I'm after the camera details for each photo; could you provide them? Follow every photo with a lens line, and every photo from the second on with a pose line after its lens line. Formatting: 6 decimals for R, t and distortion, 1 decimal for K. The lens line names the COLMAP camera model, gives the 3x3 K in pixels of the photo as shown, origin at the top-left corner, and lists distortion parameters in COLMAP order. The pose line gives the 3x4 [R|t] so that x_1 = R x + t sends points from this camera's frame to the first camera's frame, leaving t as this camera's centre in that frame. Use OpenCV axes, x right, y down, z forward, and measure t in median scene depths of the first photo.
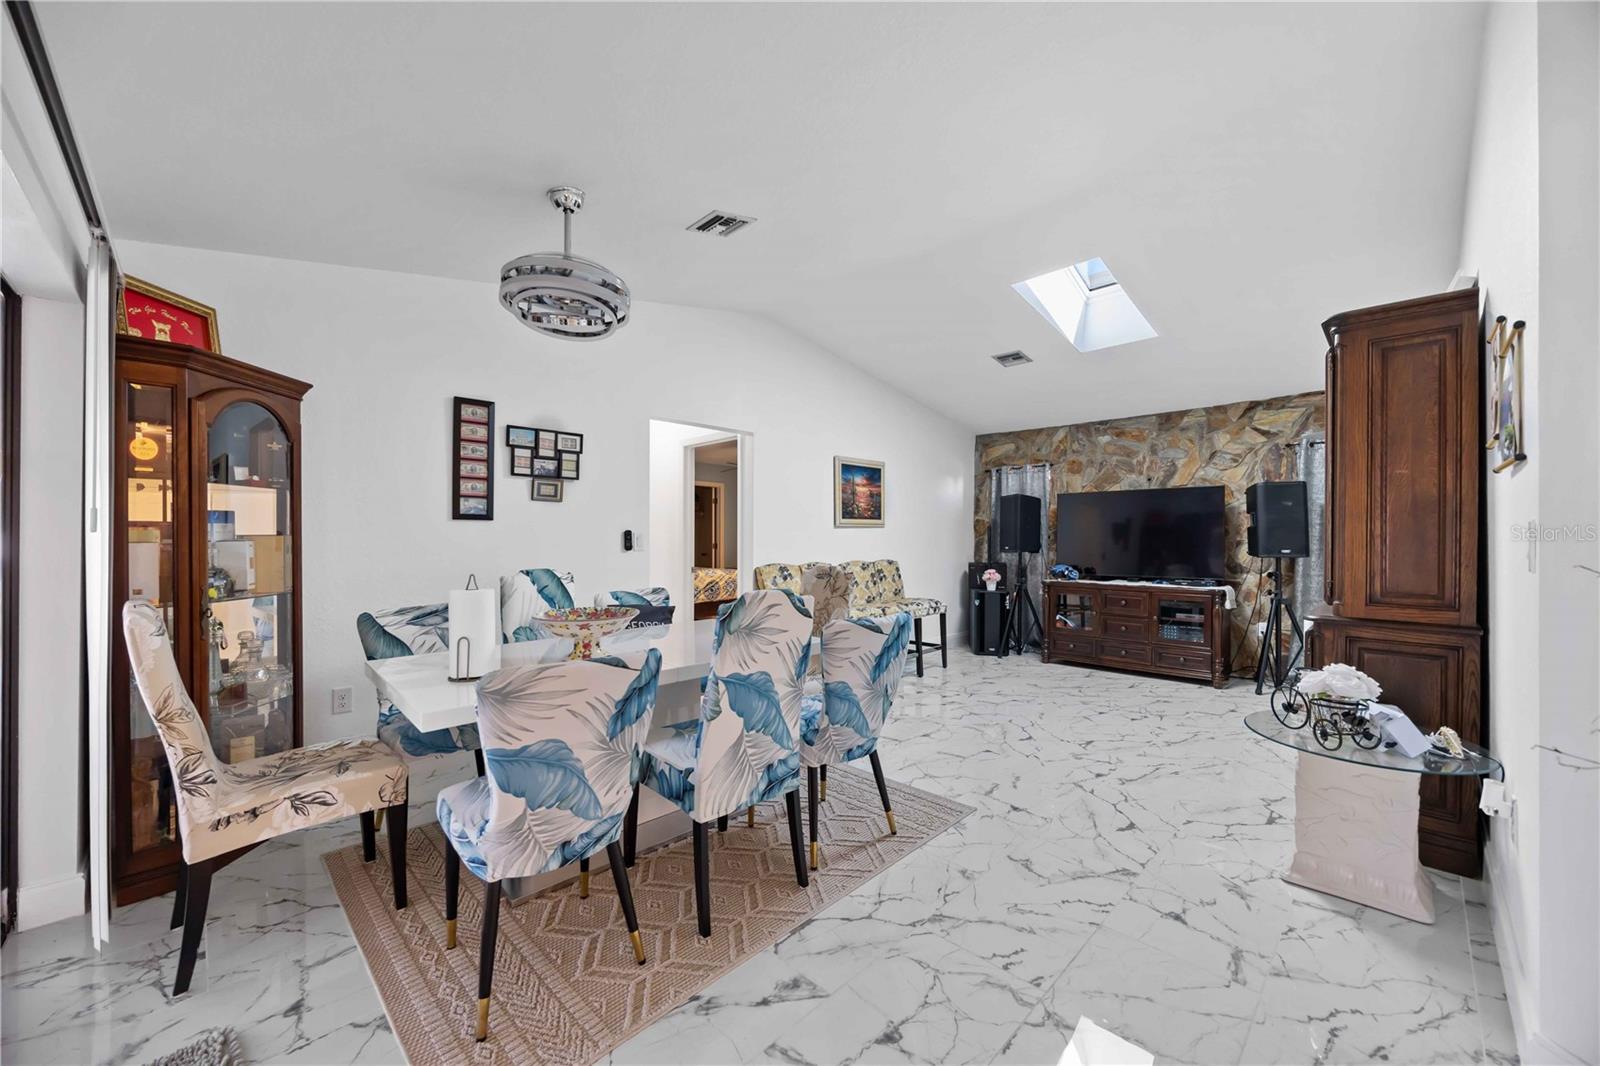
lens RADIAL K [[610.4, 0, 796.8], [0, 610.4, 536.8], [0, 0, 1]] dist [-0.002777, -0.000014]
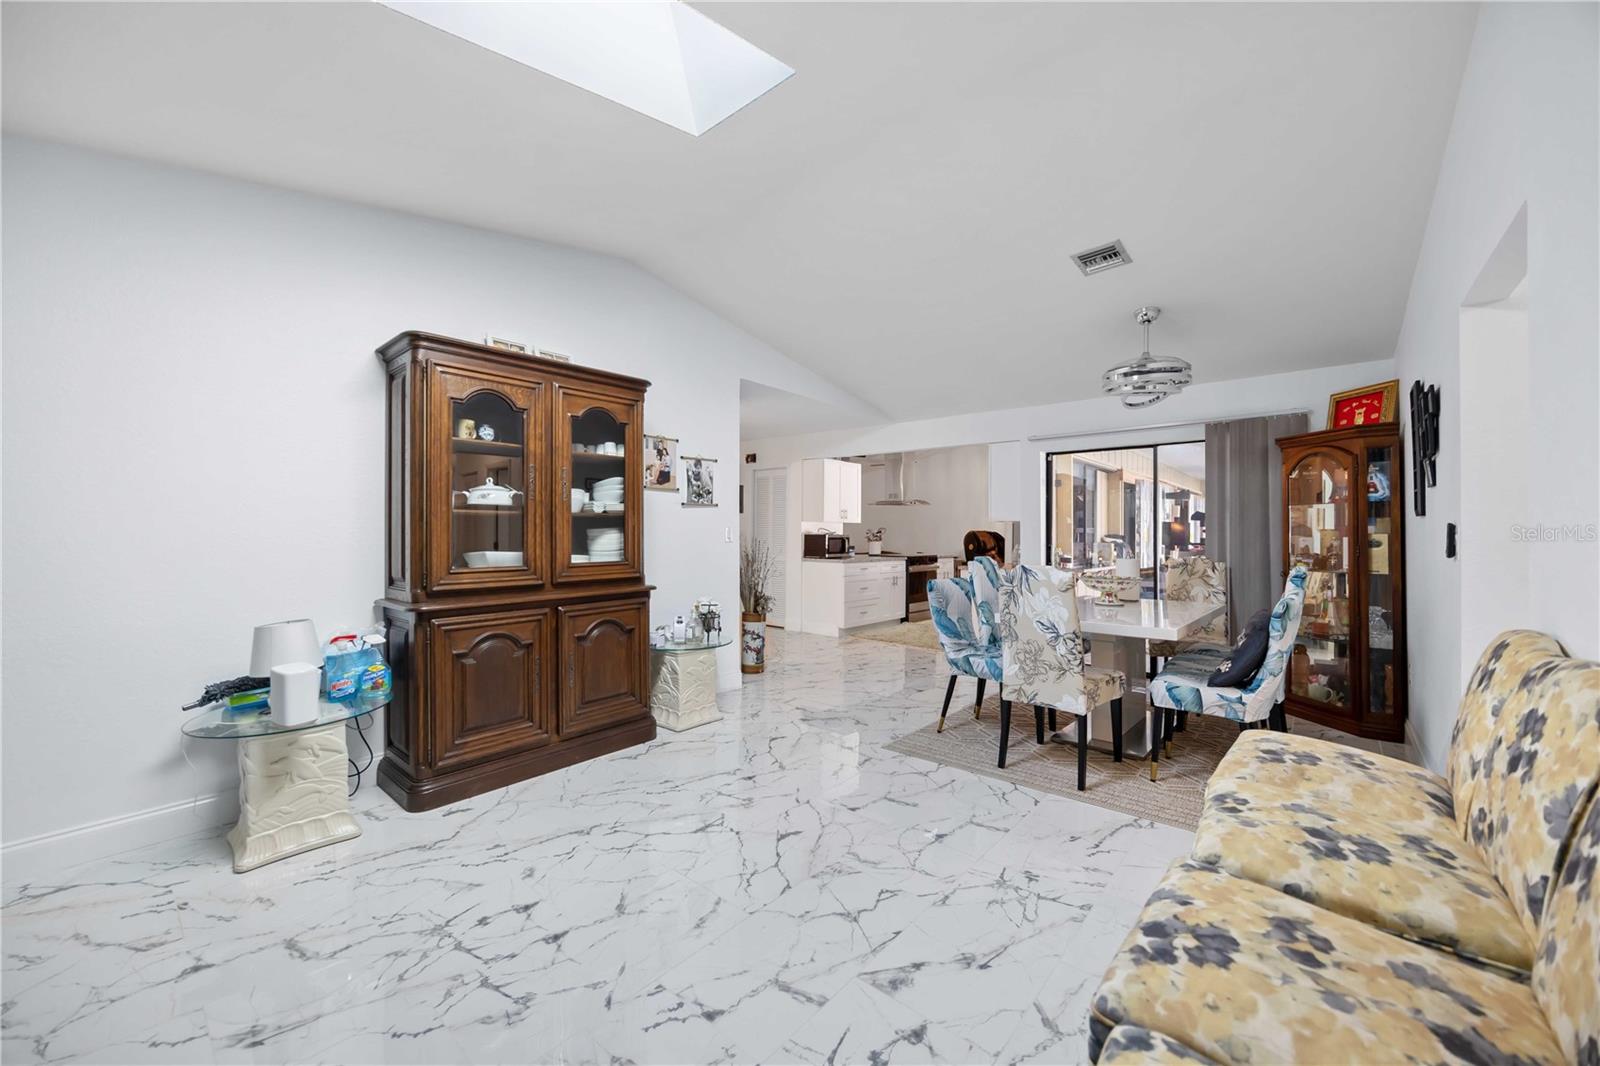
lens RADIAL K [[611.8, 0, 800.1], [0, 611.8, 528.4], [0, 0, 1]] dist [-0.002036, 0.000035]
pose [[-0.996688, -0.005482, -0.081134, 0.293296], [-0.004920, 0.999963, -0.007121, 0.001183], [0.081170, -0.006698, -0.996678, 1.165827]]
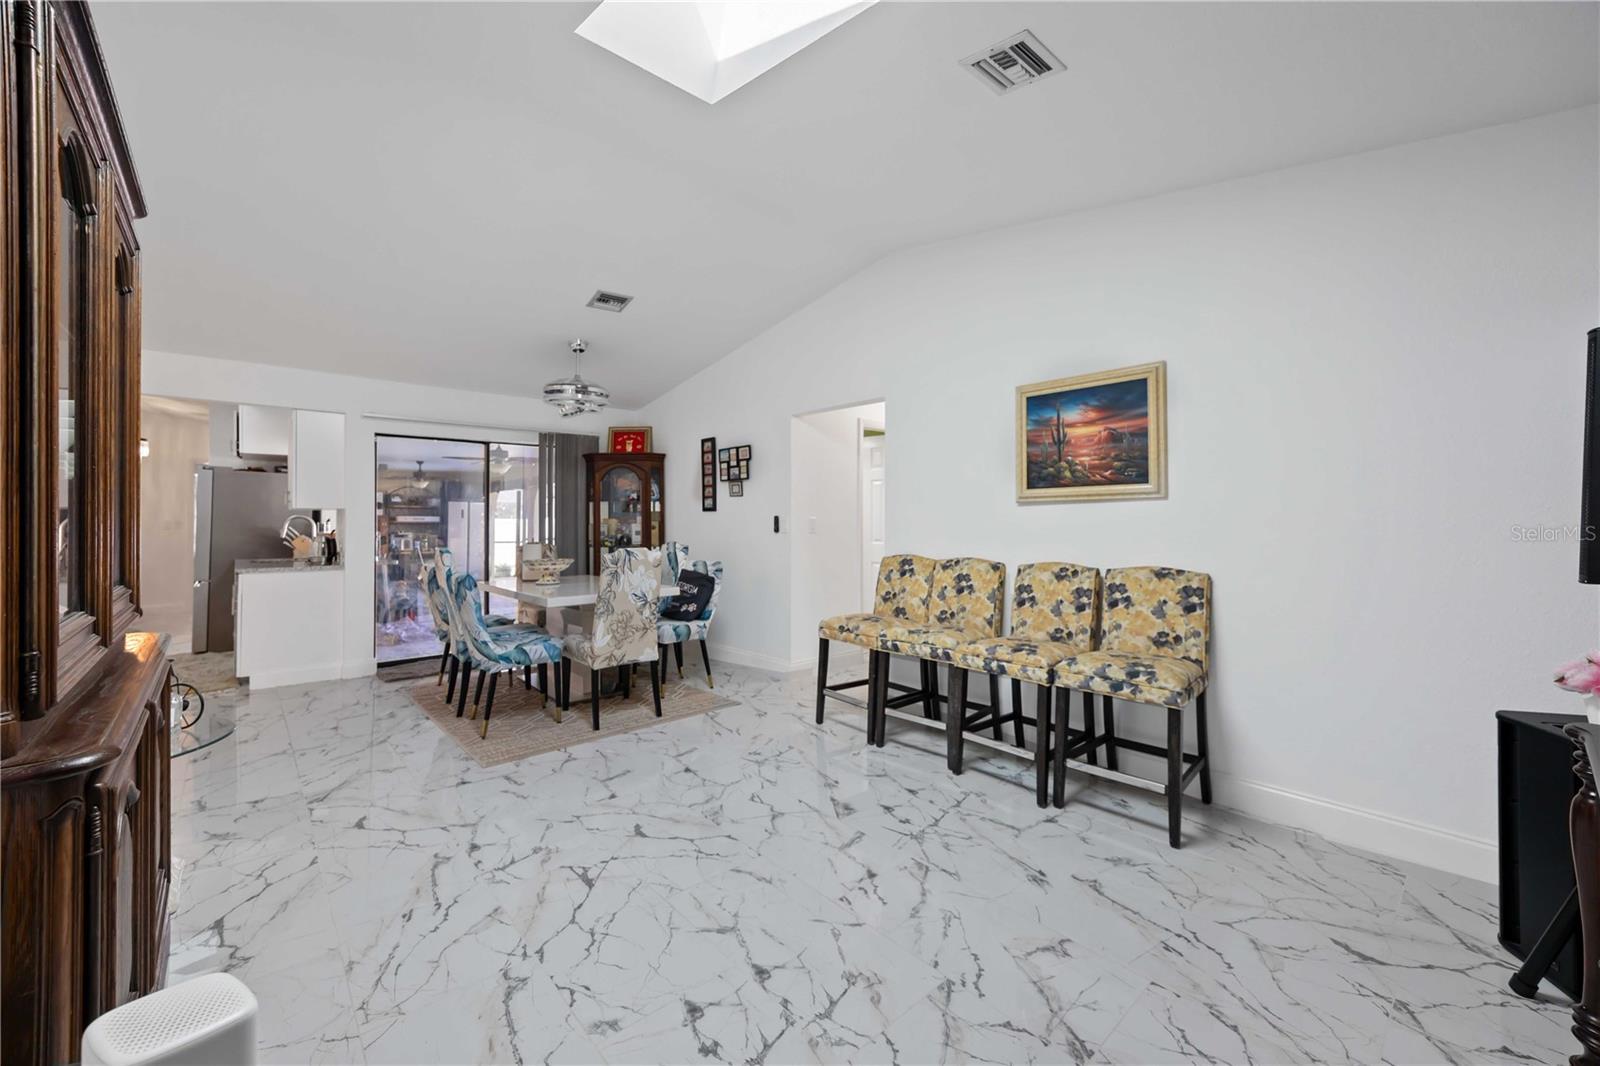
lens RADIAL K [[623.9, 0, 794.3], [0, 623.9, 516.9], [0, 0, 1]] dist [0.003298, 0.000288]
pose [[-0.053150, -0.008444, -0.998551, 0.724178], [0.003825, 0.999955, -0.008660, 0.001740], [0.998579, -0.004280, -0.053115, 0.840400]]
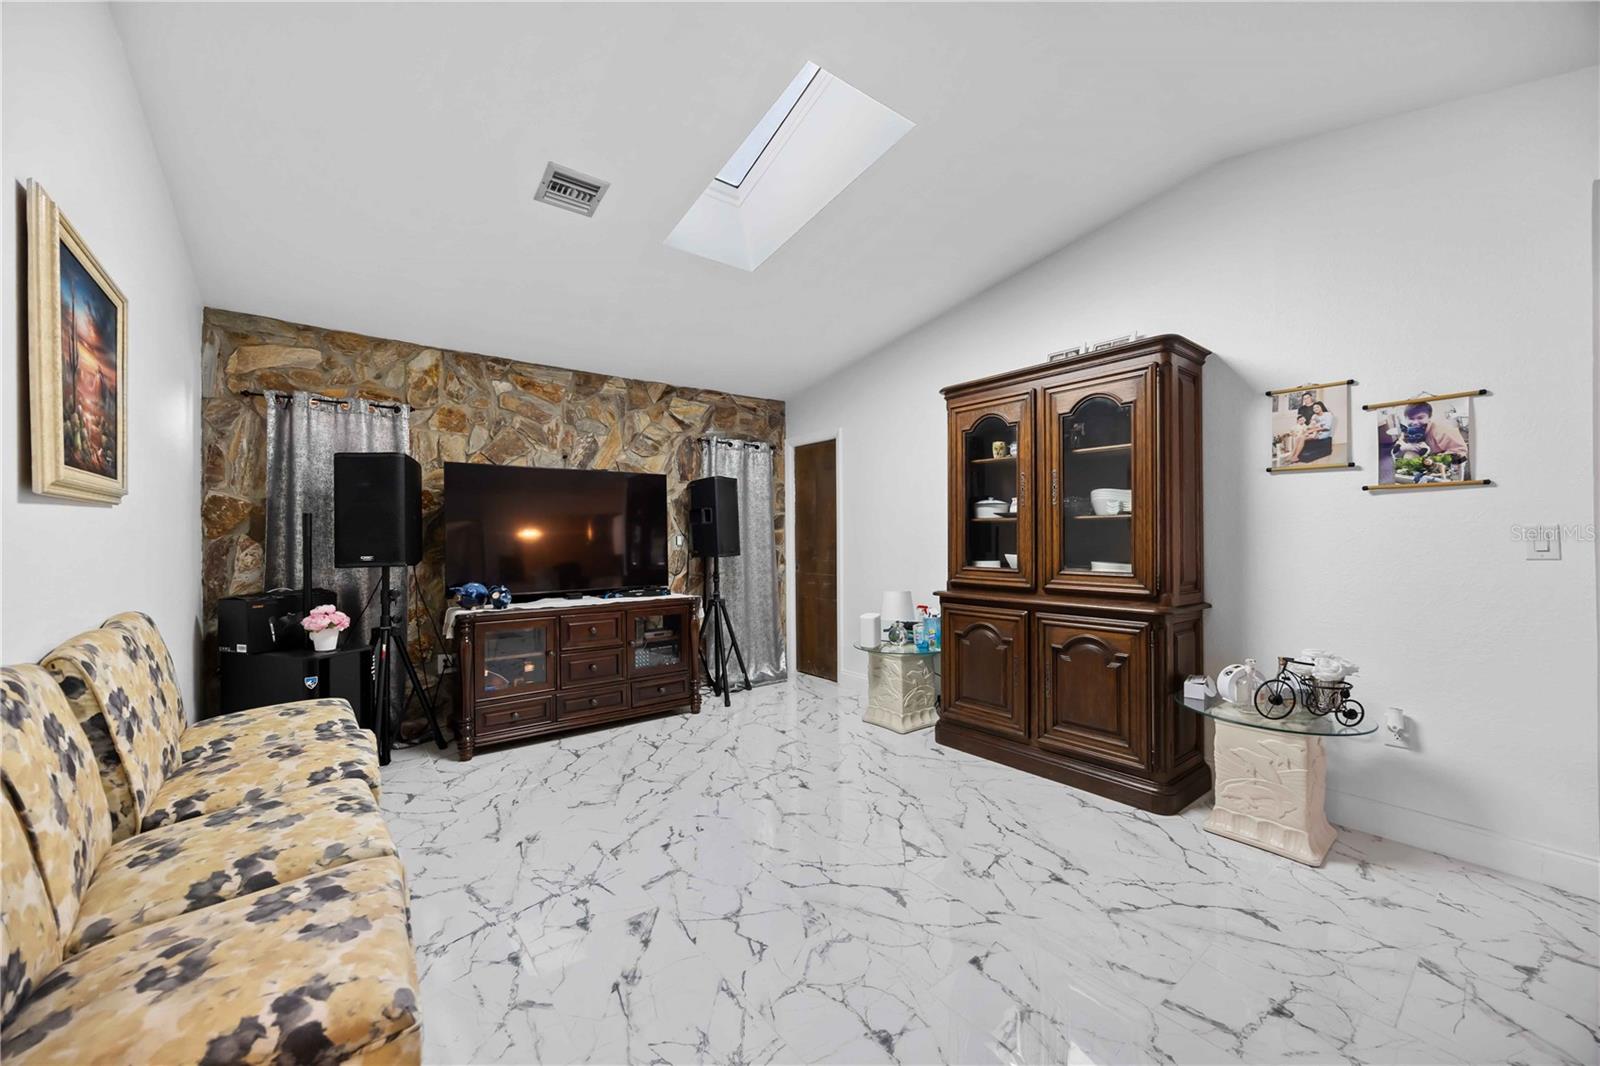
lens RADIAL K [[610.4, 0, 796.8], [0, 610.4, 536.8], [0, 0, 1]] dist [-0.002777, -0.000014]
pose [[0.111109, -0.006457, 0.993787, -0.133413], [0.000969, 0.999979, 0.006388, -0.002810], [-0.993808, 0.000253, 0.111113, 0.719294]]
